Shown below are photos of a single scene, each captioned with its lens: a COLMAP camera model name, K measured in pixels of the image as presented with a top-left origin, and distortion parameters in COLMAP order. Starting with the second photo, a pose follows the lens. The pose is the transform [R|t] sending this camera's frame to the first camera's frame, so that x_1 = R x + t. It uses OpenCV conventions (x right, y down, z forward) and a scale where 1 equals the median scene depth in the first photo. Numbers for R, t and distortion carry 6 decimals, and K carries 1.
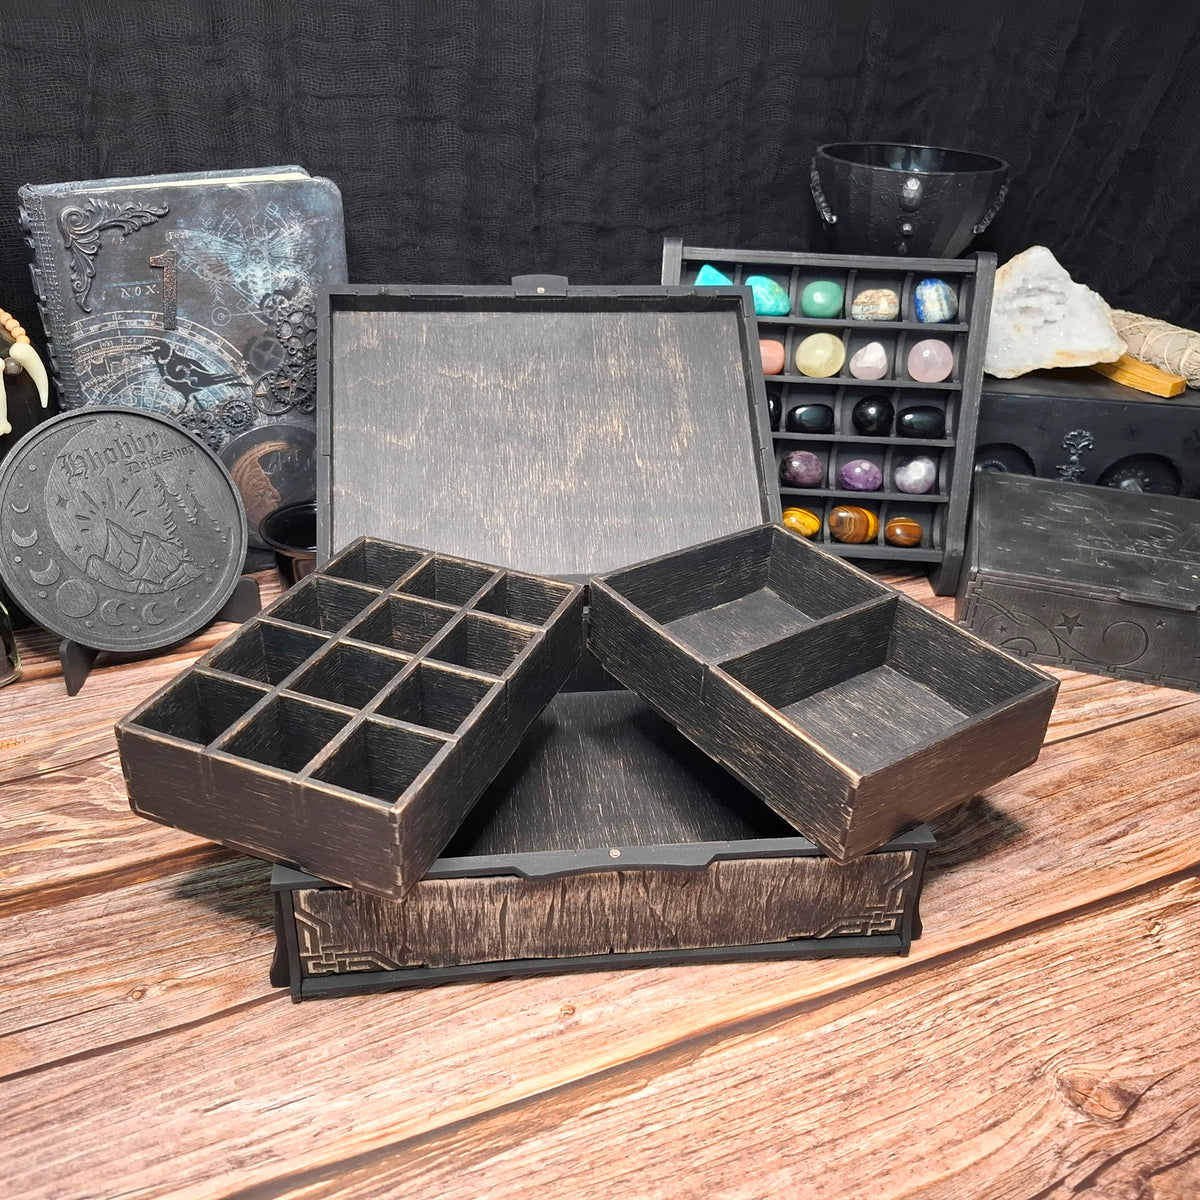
lens RADIAL K [[1226.1, 0, 637.3], [0, 1226.1, 564.6], [0, 0, 1]] dist [-0.015178, 0.000000]
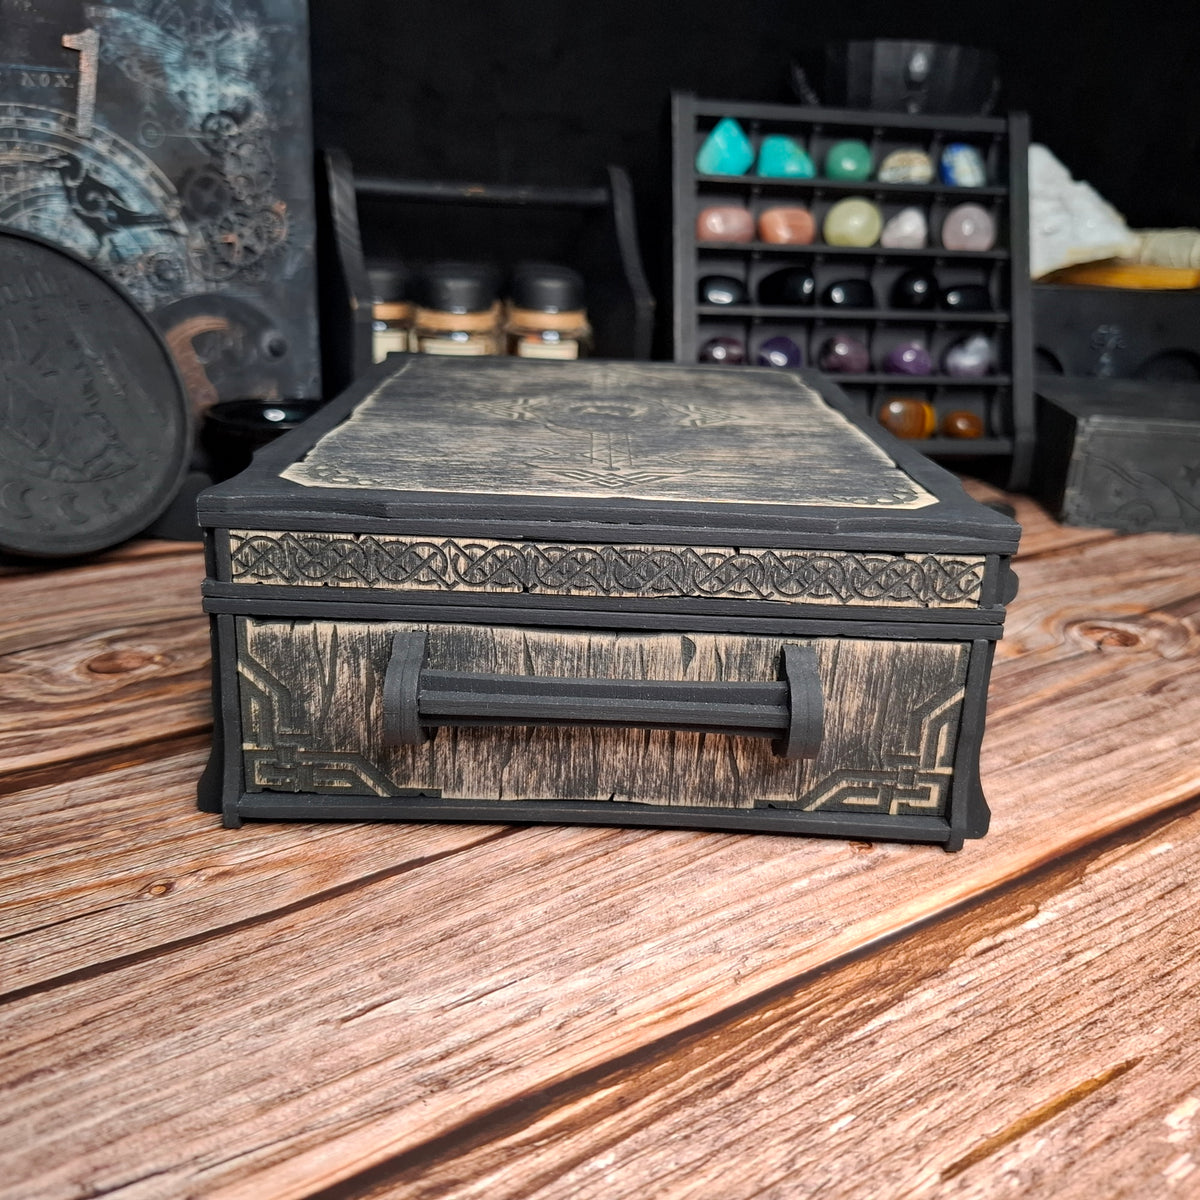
lens RADIAL K [[1232.7, 0, 647.8], [0, 1232.7, 538.4], [0, 0, 1]] dist [-0.031053, 0.000000]
pose [[0.979147, -0.059672, 0.194191, -0.267843], [0.097453, 0.976692, -0.191250, 0.303145], [-0.178252, 0.206186, 0.962140, 0.344865]]
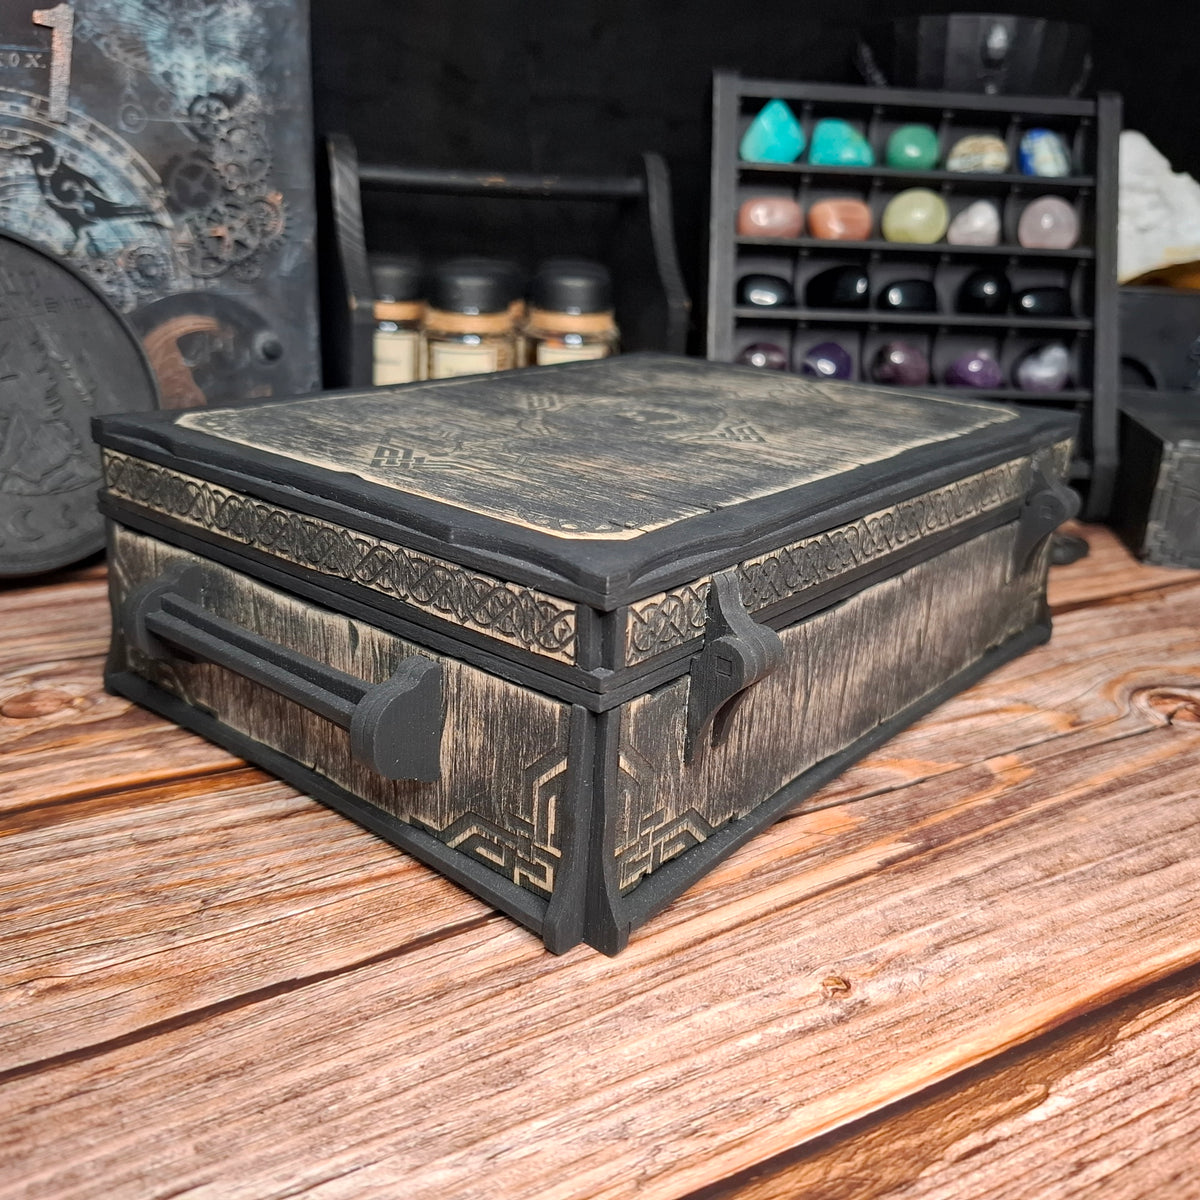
lens RADIAL K [[1232.7, 0, 627.9], [0, 1232.7, 554.3], [0, 0, 1]] dist [-0.031053, 0.000000]
pose [[0.994140, -0.035833, 0.101985, -0.181679], [0.054119, 0.981691, -0.182628, 0.260442], [-0.093574, 0.187077, 0.977878, 0.438025]]
